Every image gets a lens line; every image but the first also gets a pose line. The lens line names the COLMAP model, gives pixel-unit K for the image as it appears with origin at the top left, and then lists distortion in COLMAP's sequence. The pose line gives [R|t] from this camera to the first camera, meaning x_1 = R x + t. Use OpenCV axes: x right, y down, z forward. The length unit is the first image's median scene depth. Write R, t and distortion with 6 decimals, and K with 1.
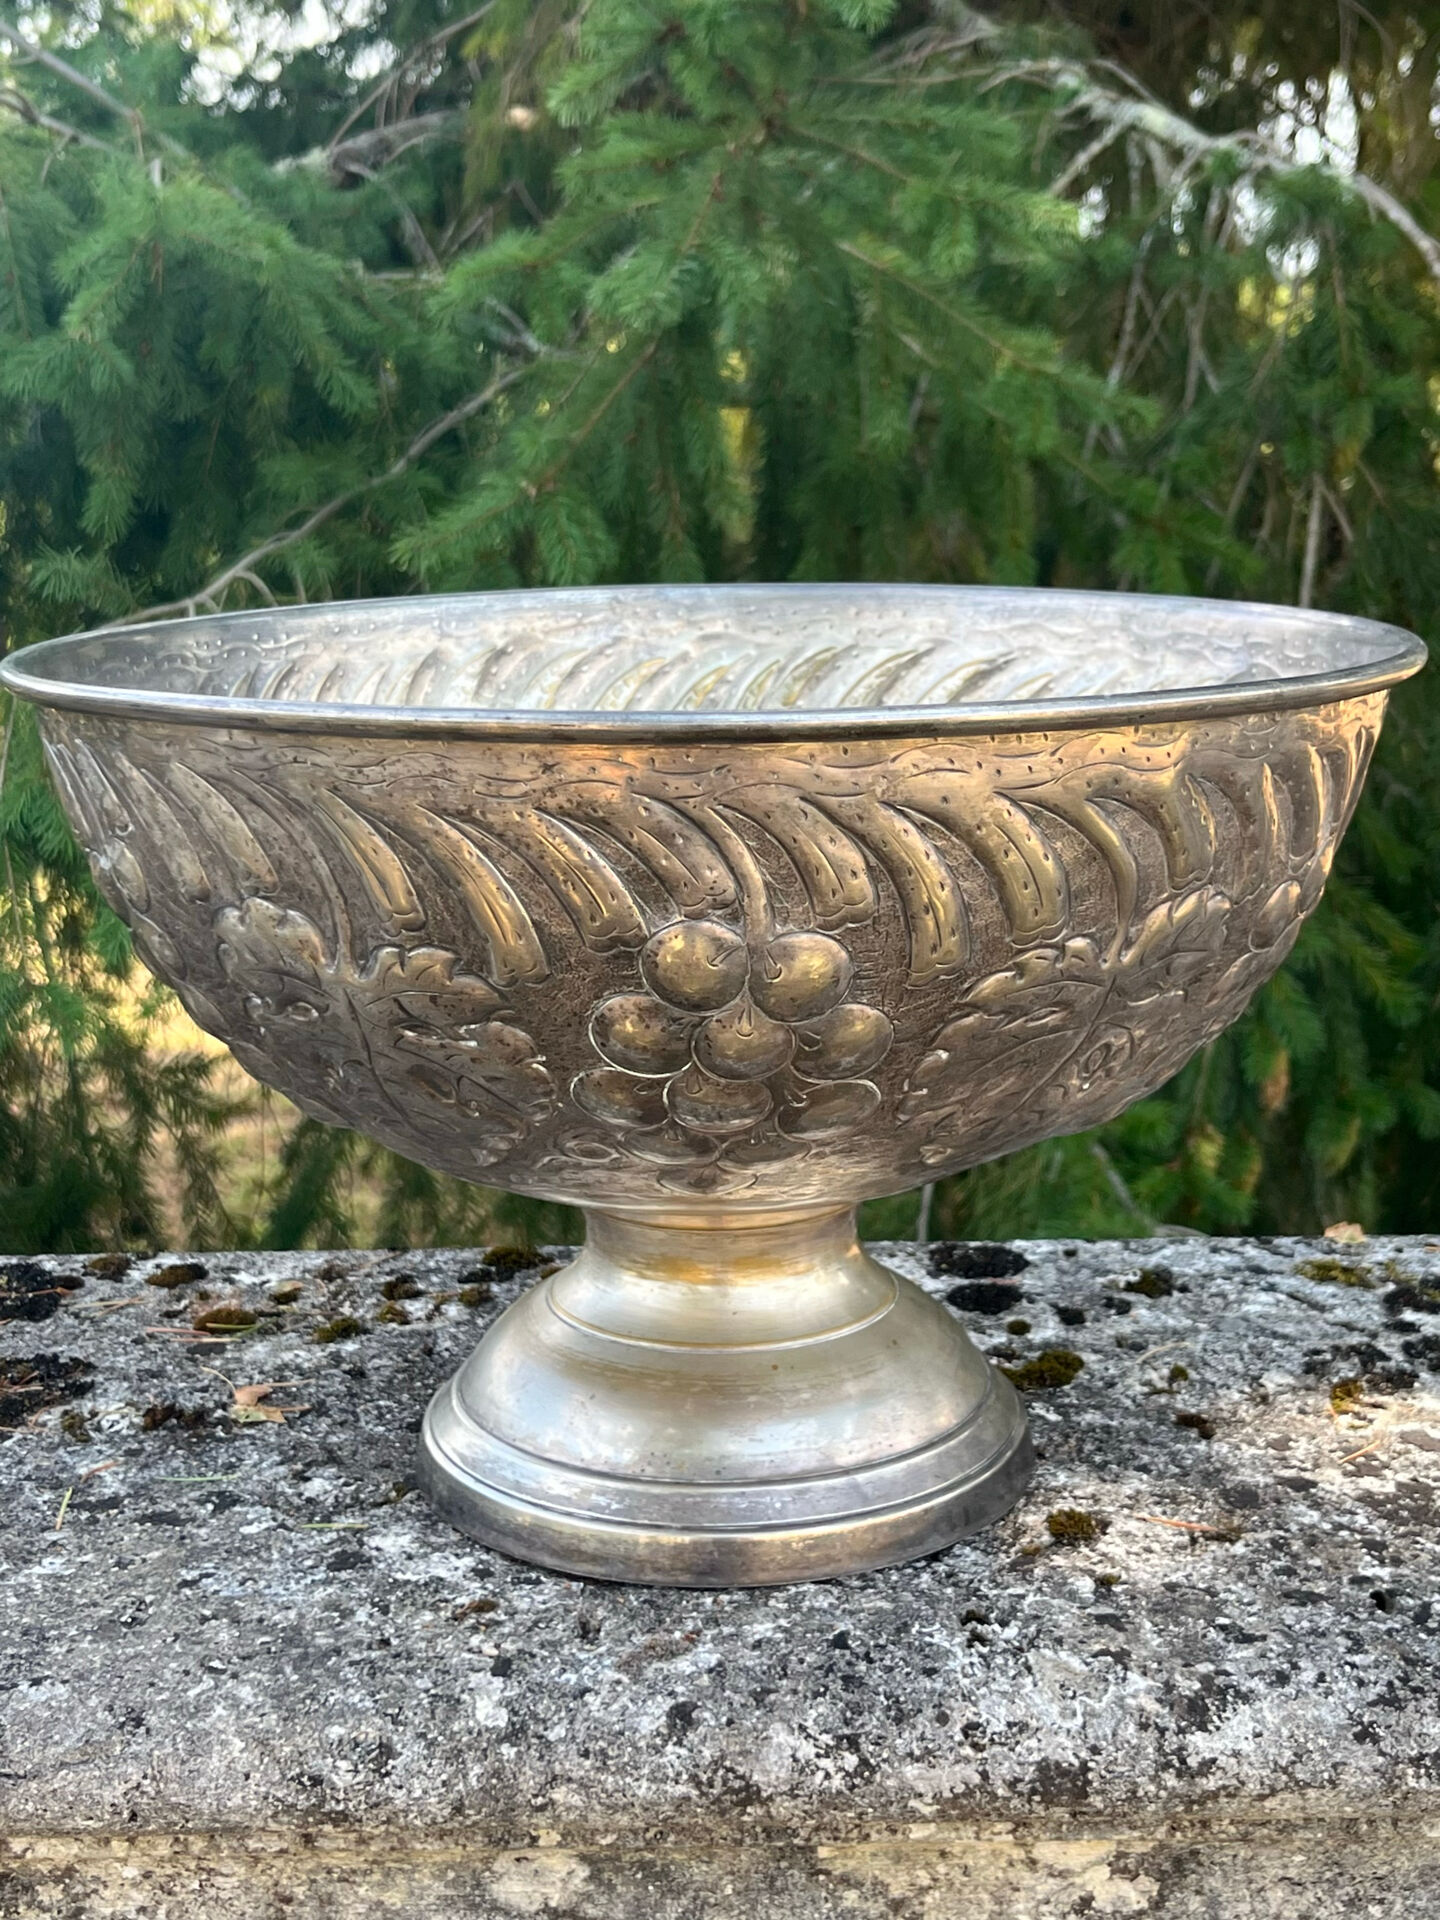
lens RADIAL K [[2682.4, 0, 706.9], [0, 2682.4, 952.8], [0, 0, 1]] dist [0.120768, -0.430408]
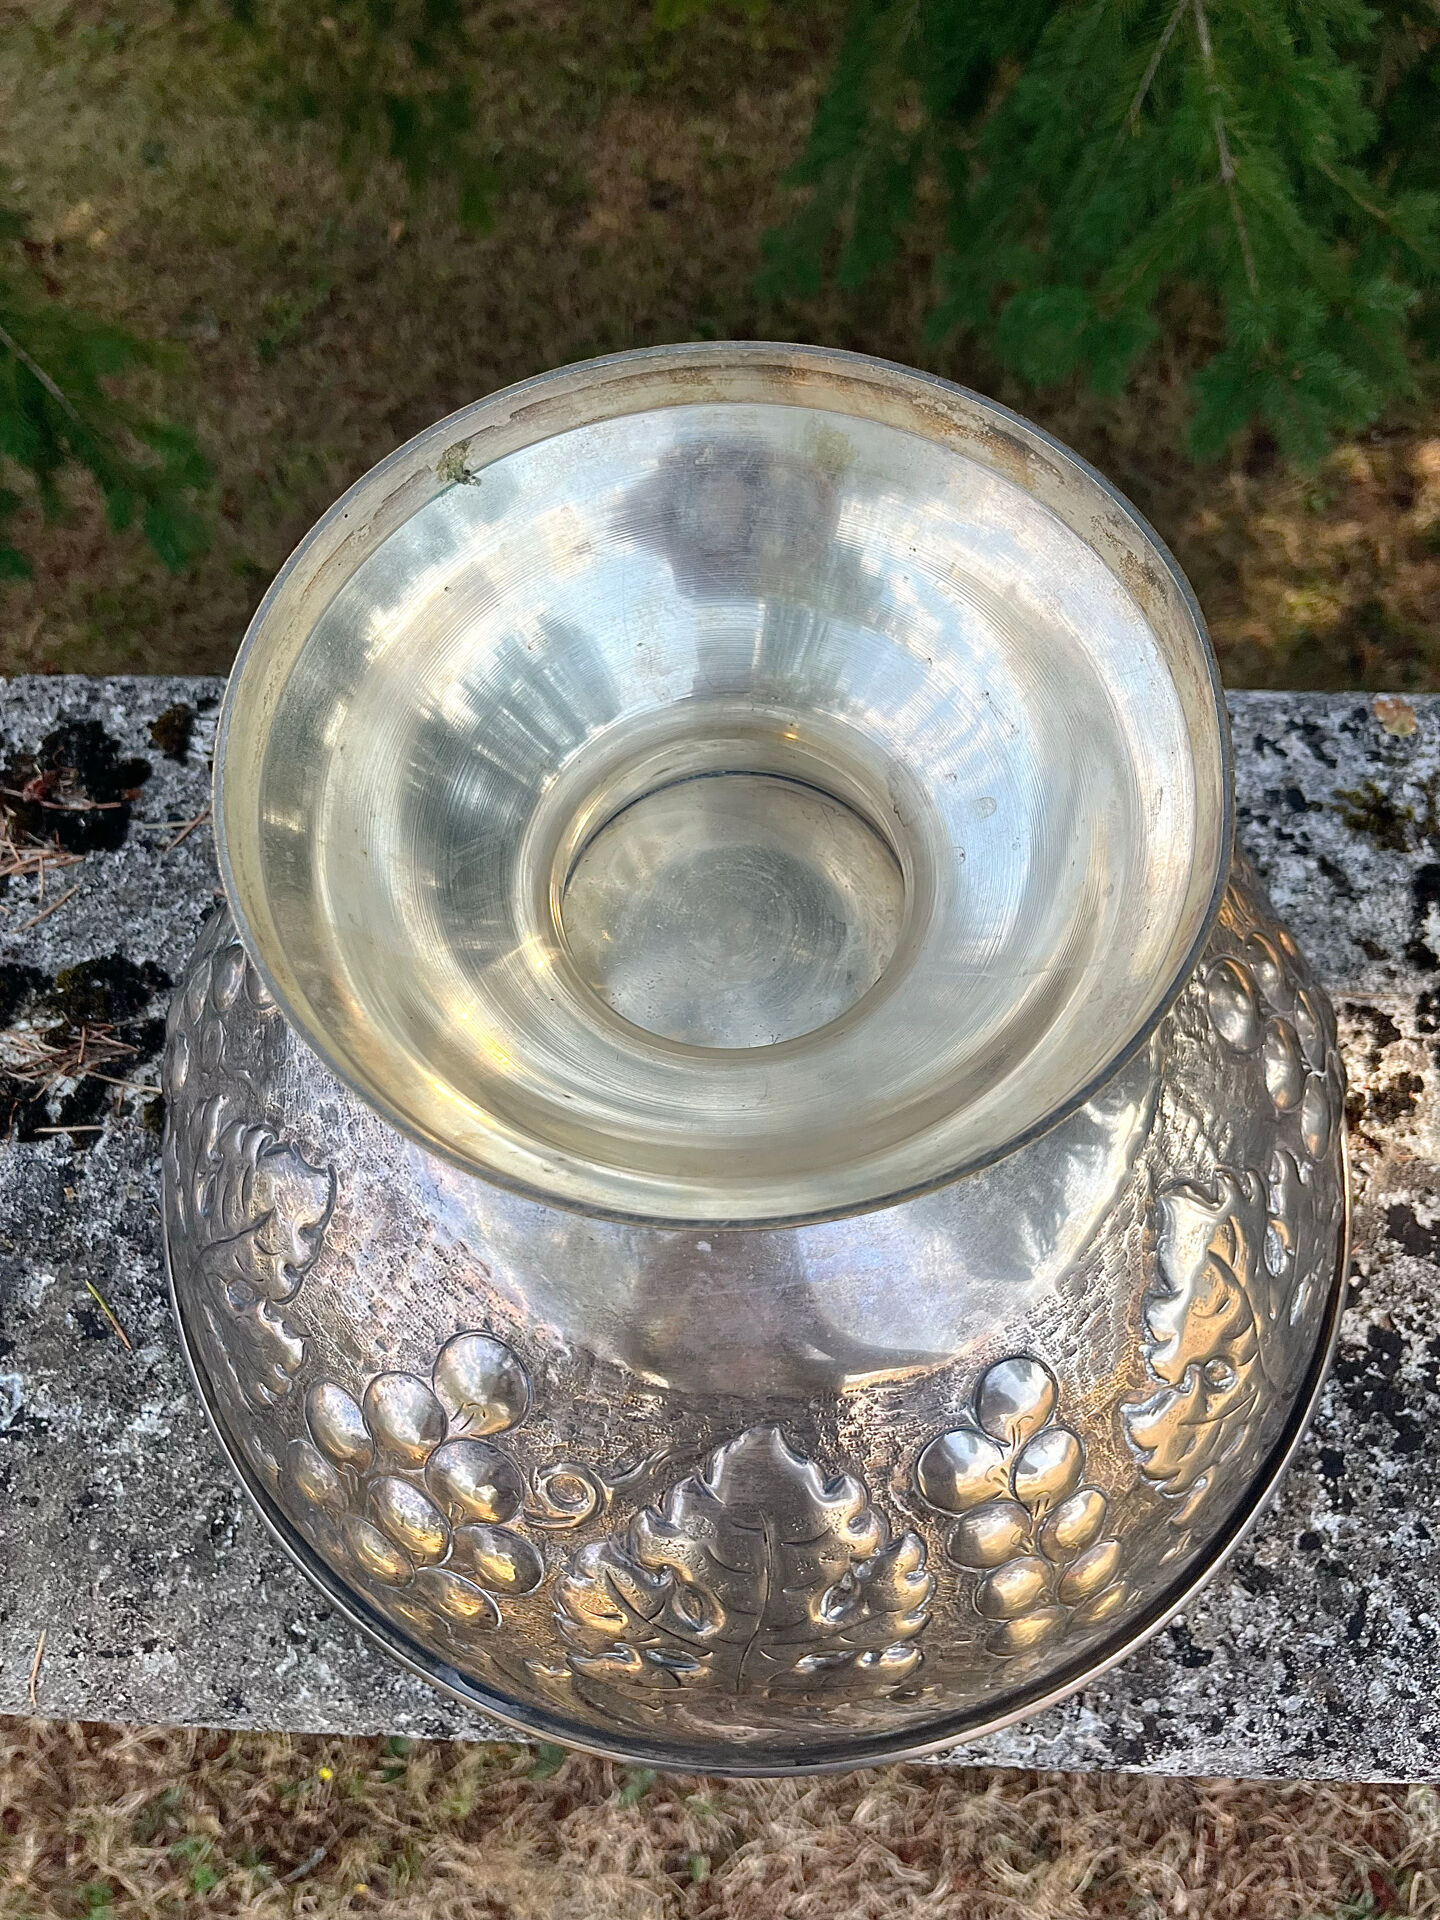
lens RADIAL K [[1470.2, 0, 728.7], [0, 1470.2, 971.8], [0, 0, 1]] dist [0.117670, -0.184314]
pose [[0.998963, 0.027996, -0.035896, 0.020482], [0.013243, 0.575701, 0.817553, -0.437986], [0.043554, -0.817181, 0.574734, 0.891516]]
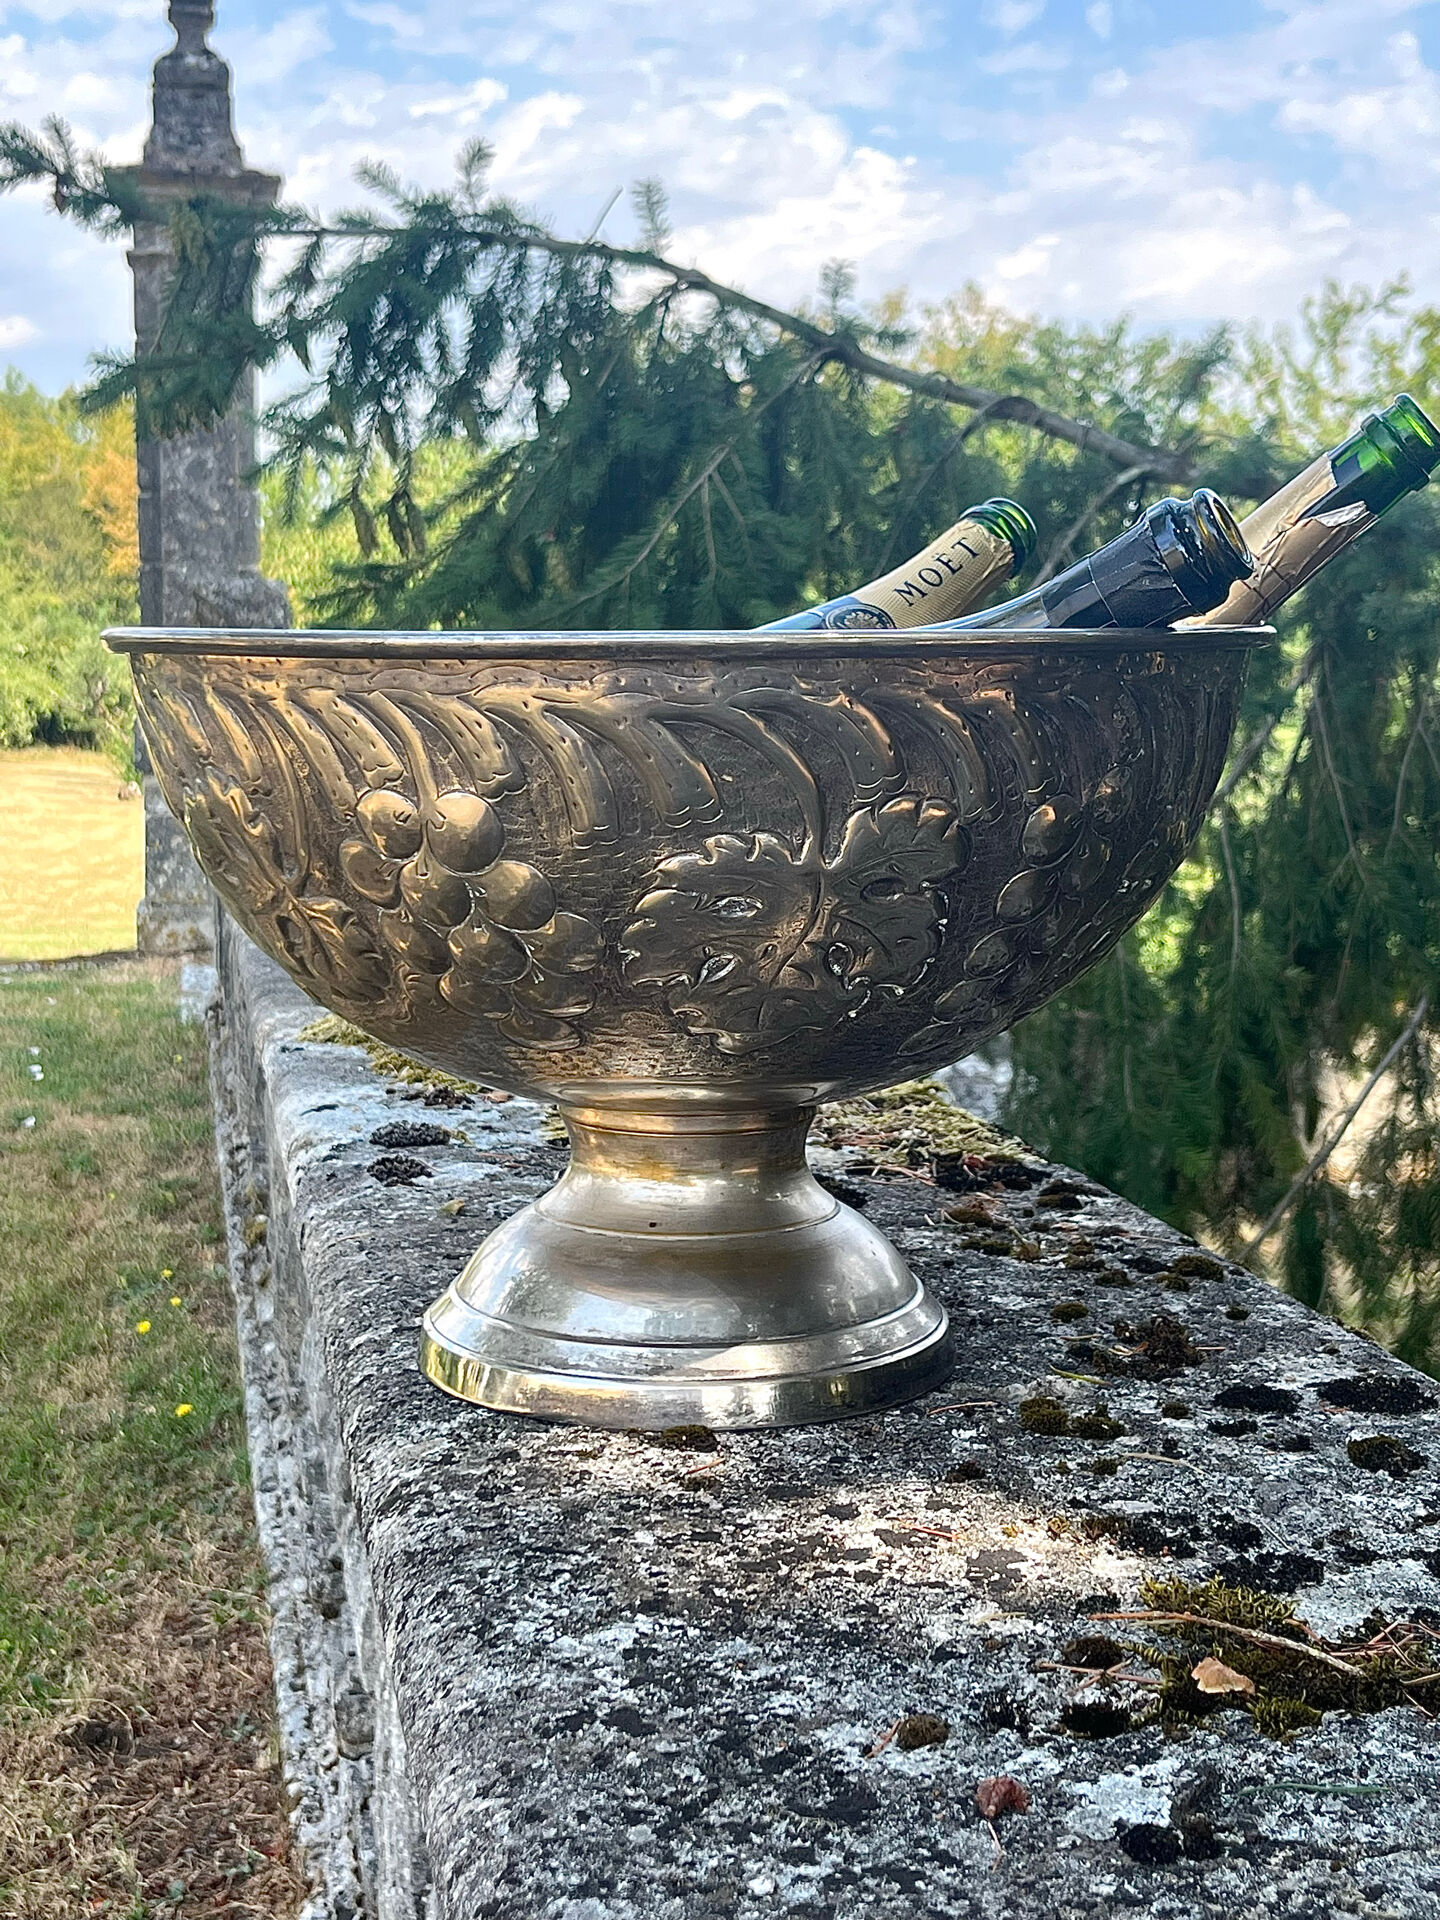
lens RADIAL K [[2518.3, 0, 725.7], [0, 2518.3, 979.6], [0, 0, 1]] dist [0.097272, -0.341511]
pose [[0.213060, 0.144164, -0.966345, 1.236762], [-0.216050, 0.971522, 0.097302, -0.079513], [0.952853, 0.188047, 0.238139, 0.829130]]
